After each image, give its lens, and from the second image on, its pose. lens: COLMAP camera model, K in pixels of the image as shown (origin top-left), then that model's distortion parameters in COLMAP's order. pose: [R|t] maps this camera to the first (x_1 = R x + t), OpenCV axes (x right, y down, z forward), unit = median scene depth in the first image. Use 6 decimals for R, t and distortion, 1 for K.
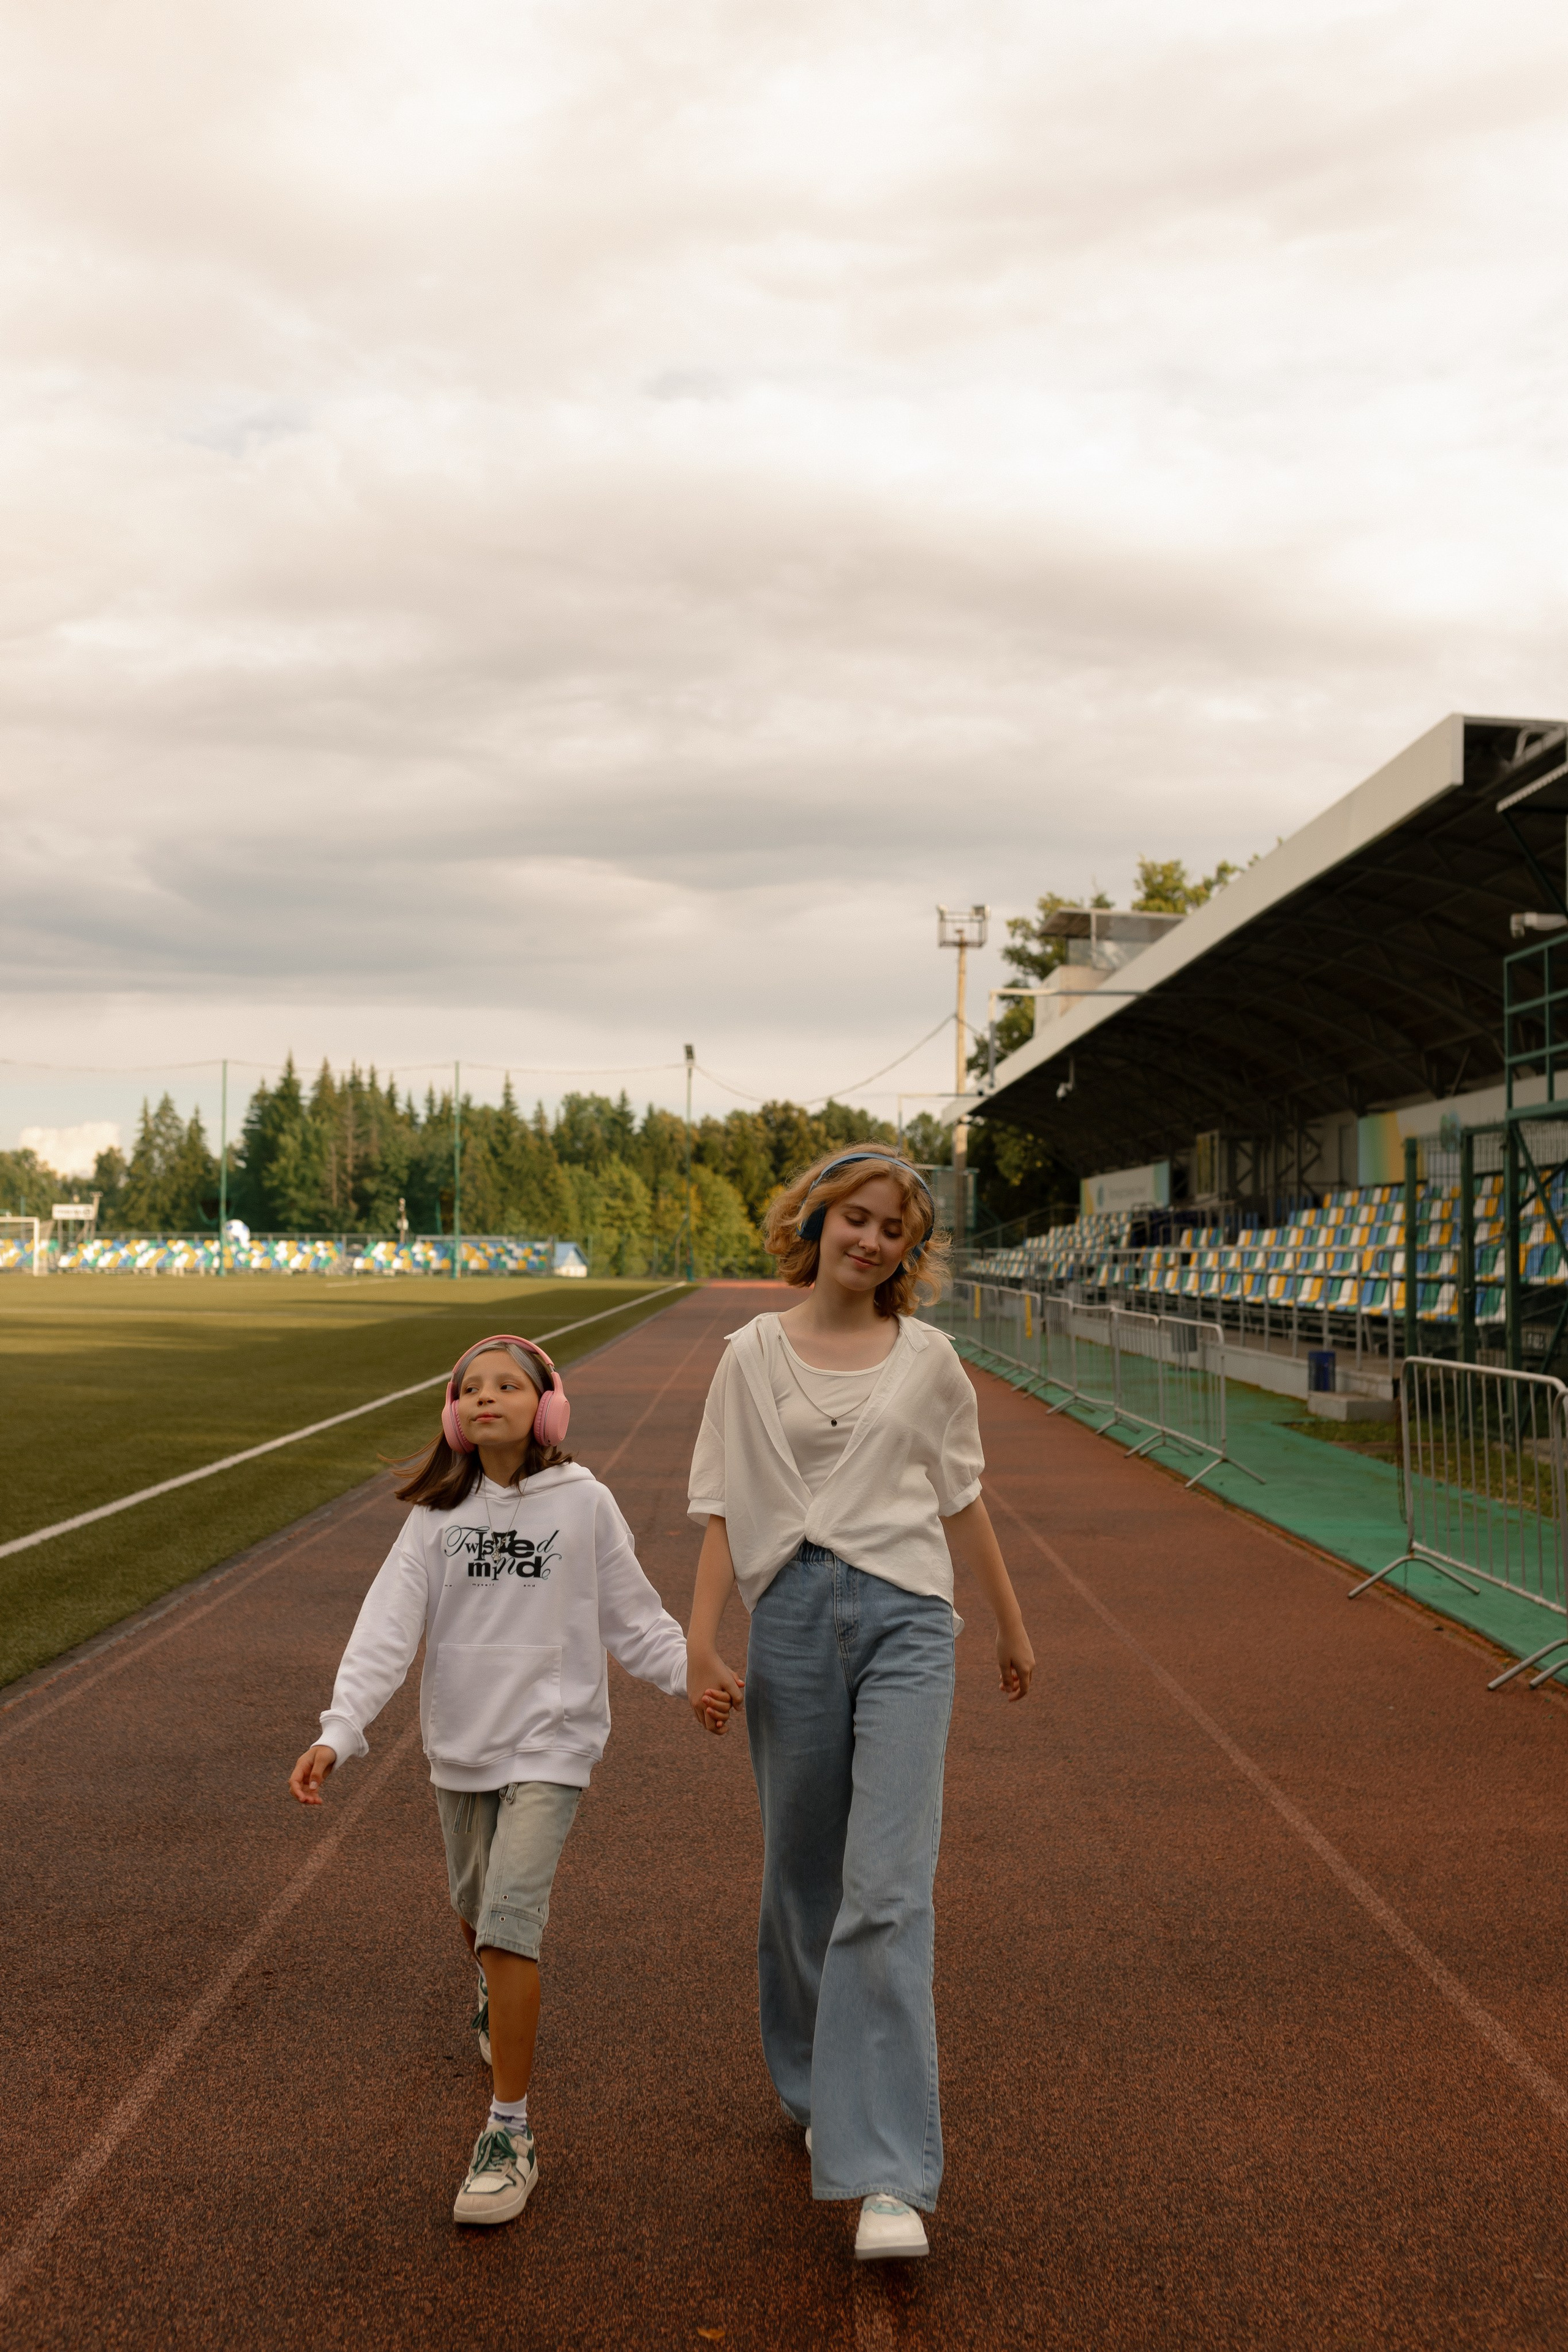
lens RADIAL K [[2244.9, 0, 850.6], [0, 2244.9, 1180.3], [0, 0, 1]] dist [0.000112, -0.006564]
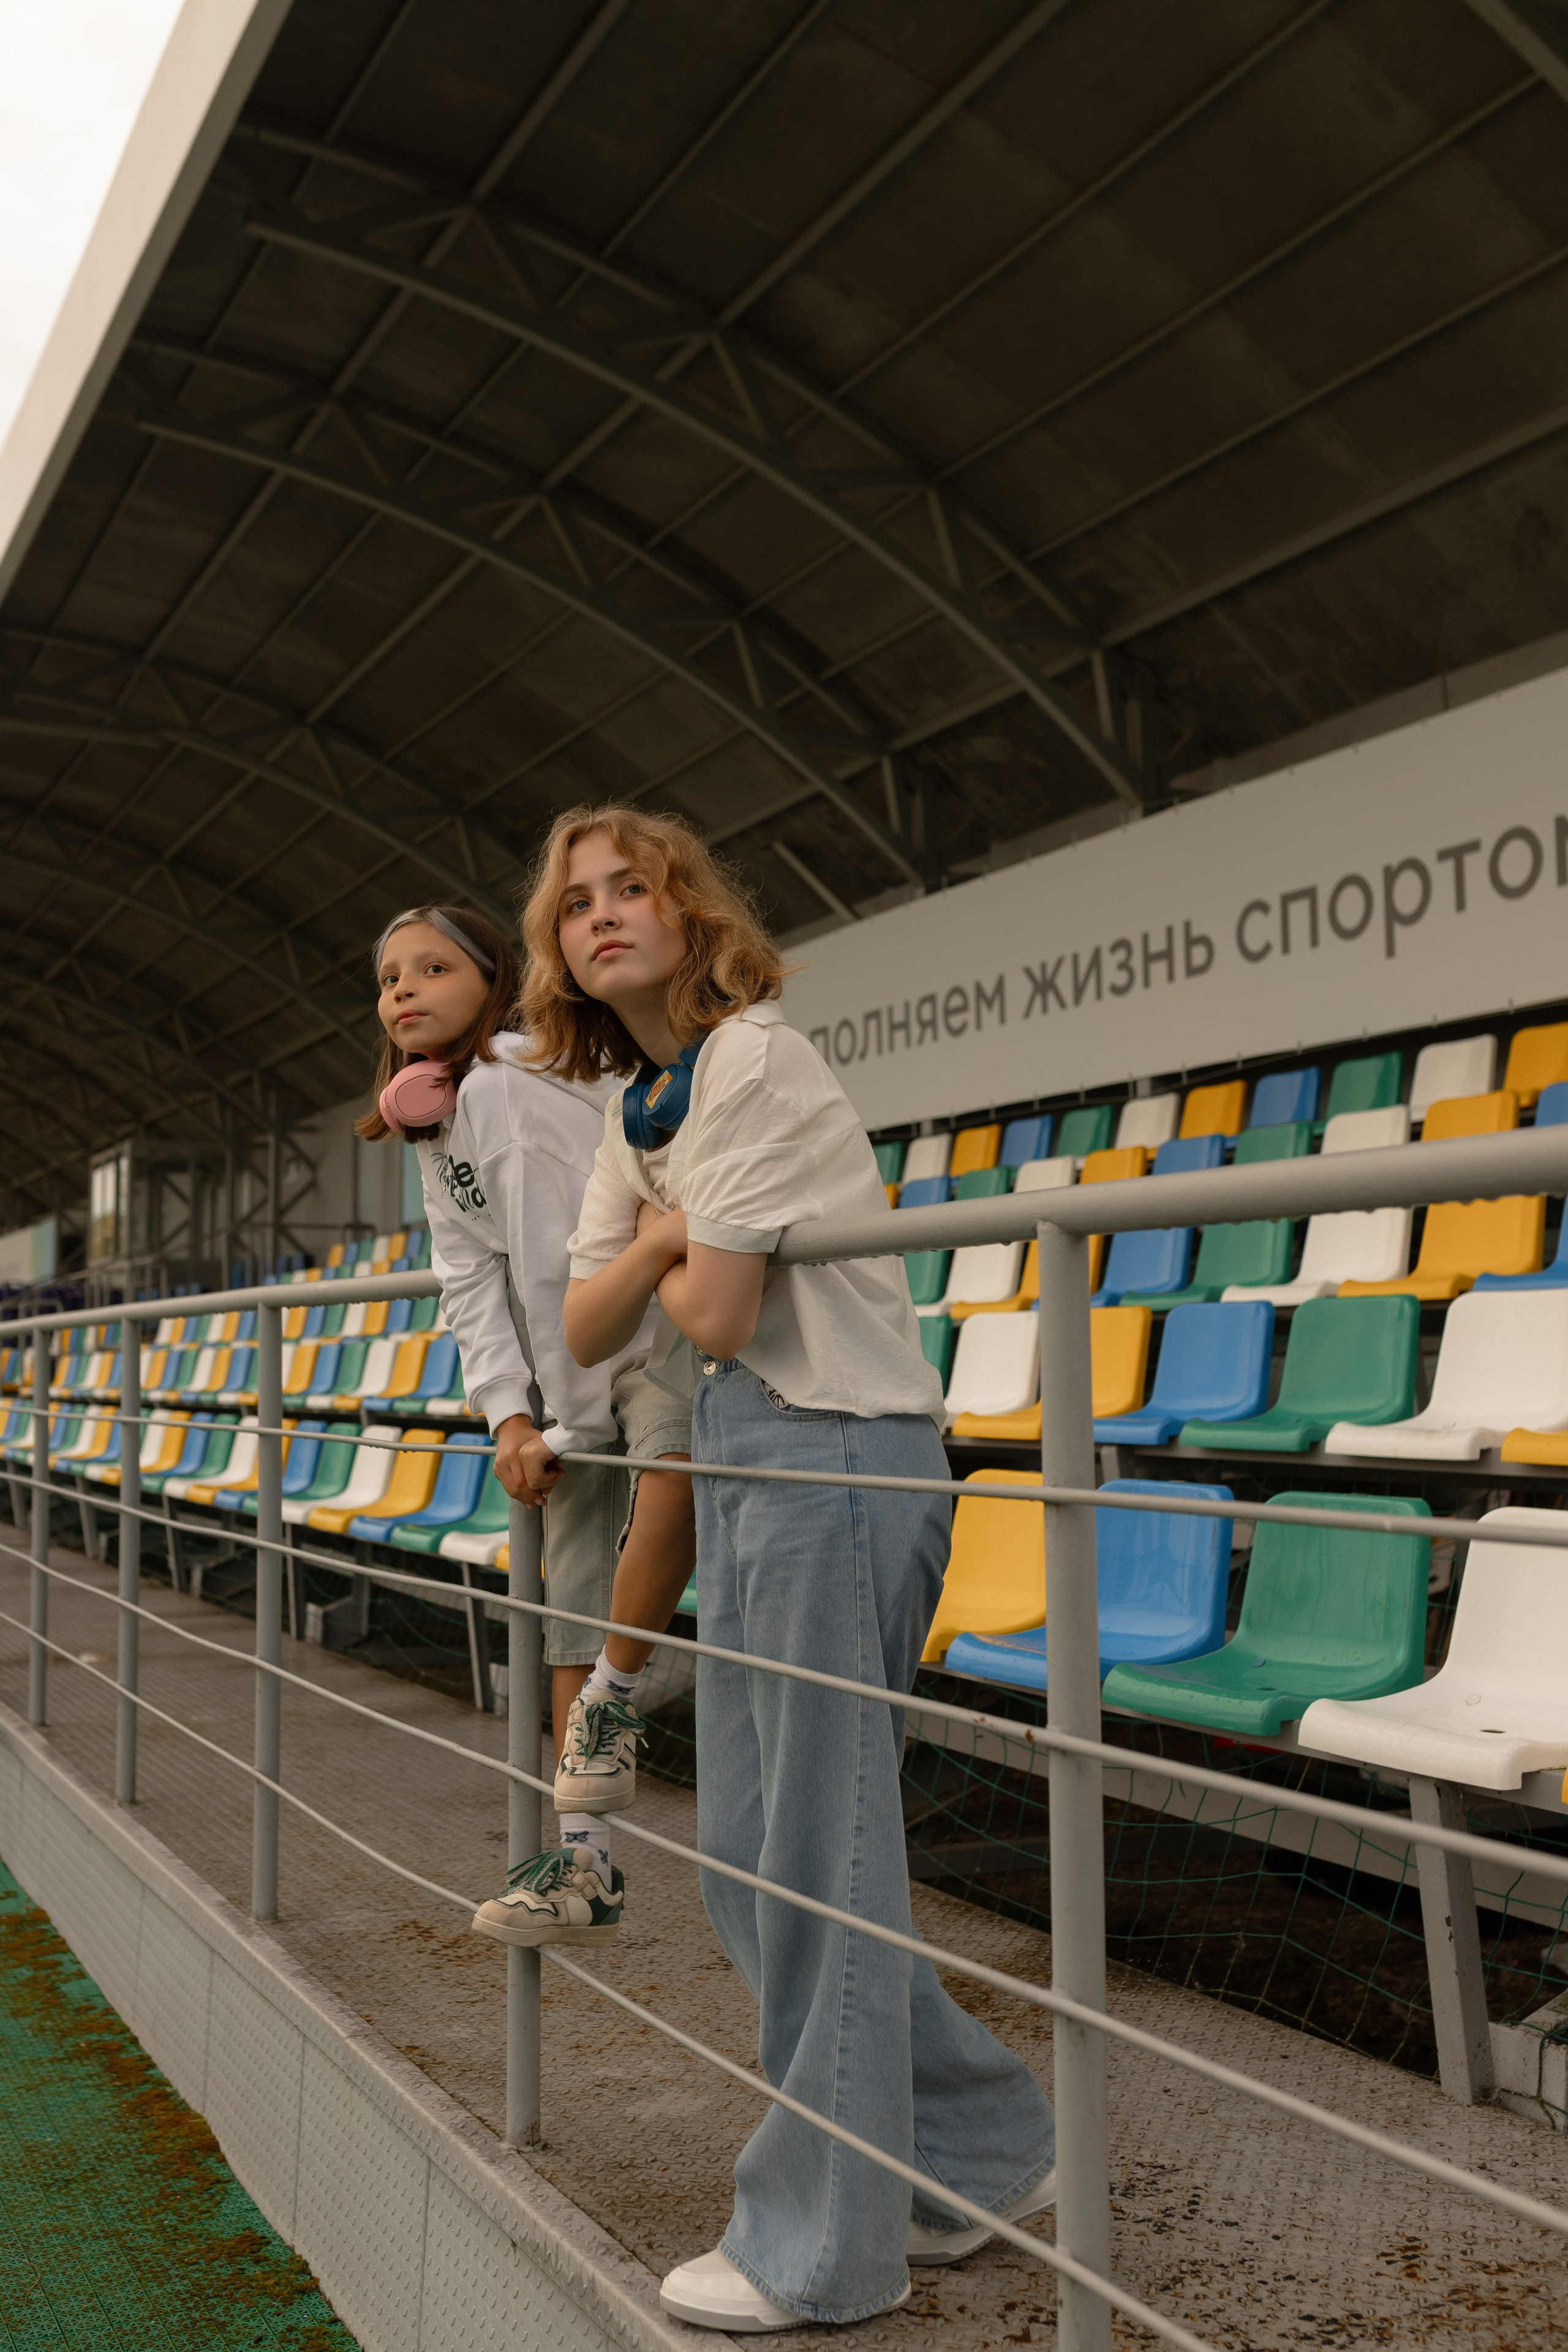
lens RADIAL K [[2215.5, 0, 784.0], [0, 2215.5, 1176.0], [0, 0, 1]] dist [-0.000315, -0.001006]
pose [[0.905547, 0.028562, 0.423284, 0.047349], [-0.005487, 0.998436, -0.055633, 0.009731], [-0.424211, 0.048056, 0.904288, 0.262278]]
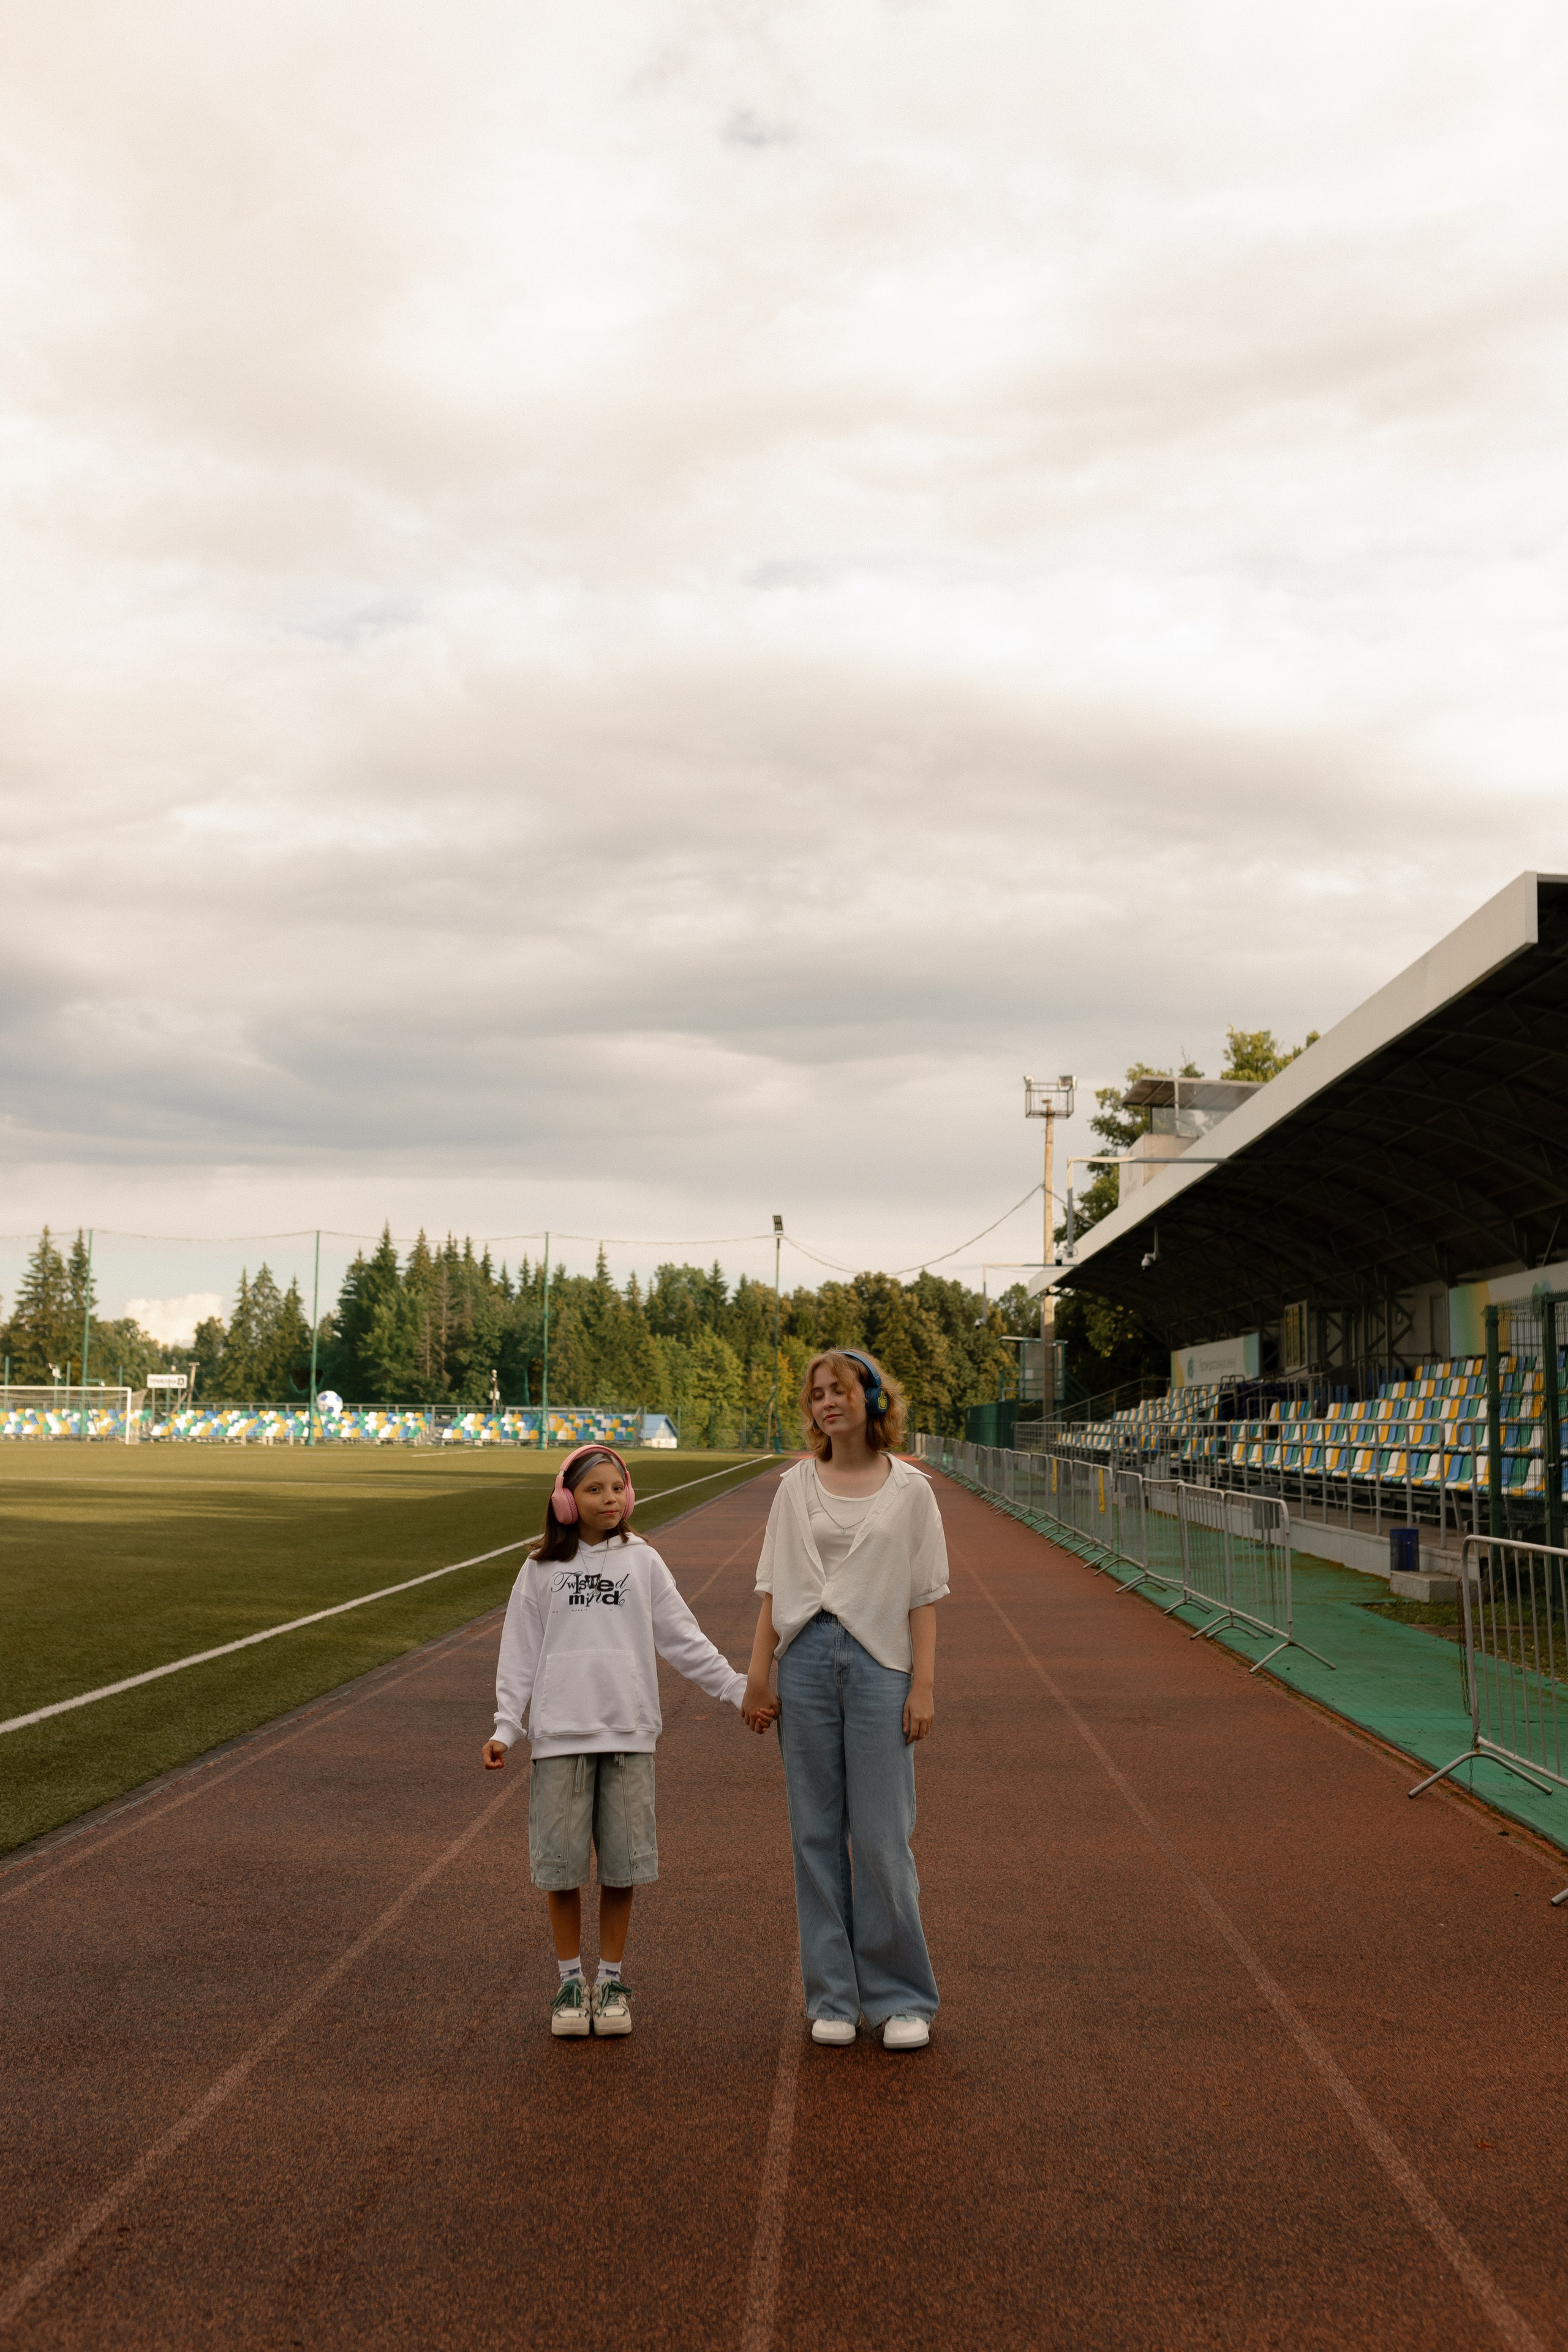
lens RADIAL K [[2244.9, 0, 850.6], [0, 2244.9, 1180.3], [0, 0, 1]] dist [0.000112, -0.006564]
pose [[0.999097, -0.000687, -0.042491, 0.003770], [-0.002562, 0.997076, -0.076367, 0.000431], [0.042419, 0.076407, 0.996174, 0.005772]]
